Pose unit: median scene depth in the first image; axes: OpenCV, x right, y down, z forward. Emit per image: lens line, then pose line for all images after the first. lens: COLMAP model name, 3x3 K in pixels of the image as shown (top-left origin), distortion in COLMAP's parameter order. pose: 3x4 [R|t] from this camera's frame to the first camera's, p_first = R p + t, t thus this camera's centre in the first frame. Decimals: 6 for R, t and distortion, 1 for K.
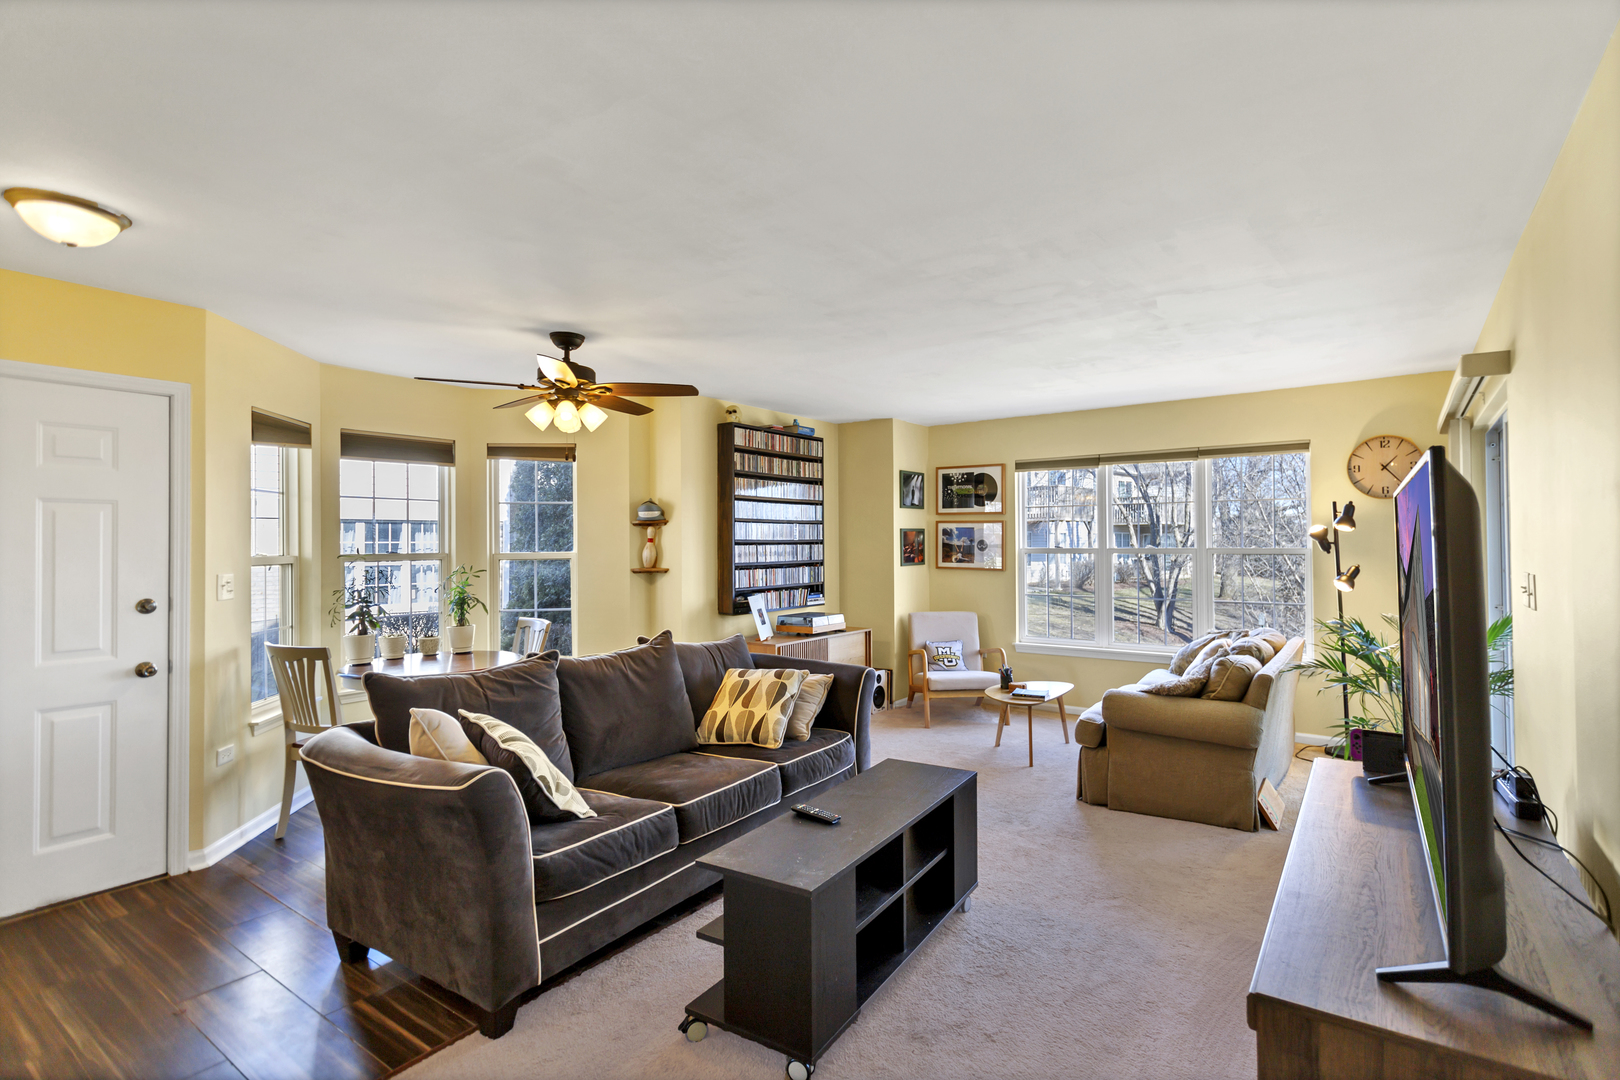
lens RADIAL K [[783.2, 0, 812.2], [0, 783.2, 530.7], [0, 0, 1]] dist [0.010095, 0.001907]
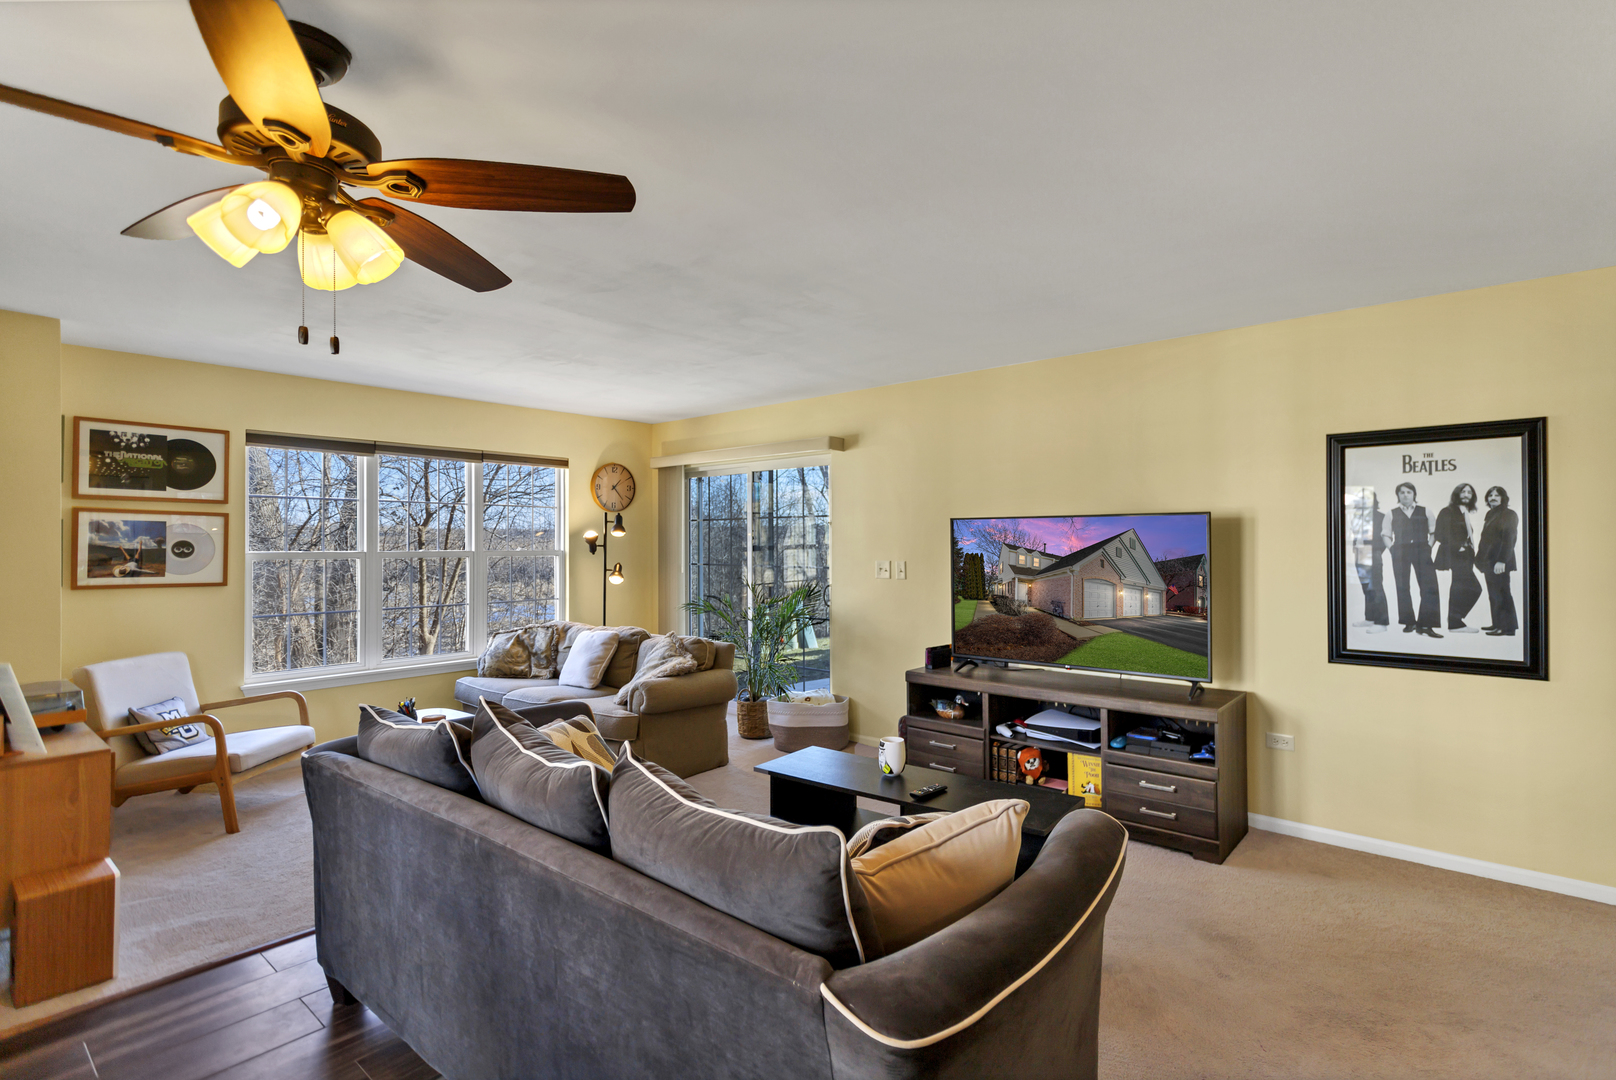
lens RADIAL K [[781.2, 0, 804.7], [0, 781.2, 548.9], [0, 0, 1]] dist [0.010095, 0.001907]
pose [[0.070955, -0.005300, 0.997465, -0.405185], [-0.015341, 0.999862, 0.006404, 0.006296], [-0.997362, -0.015756, 0.070864, 0.427436]]
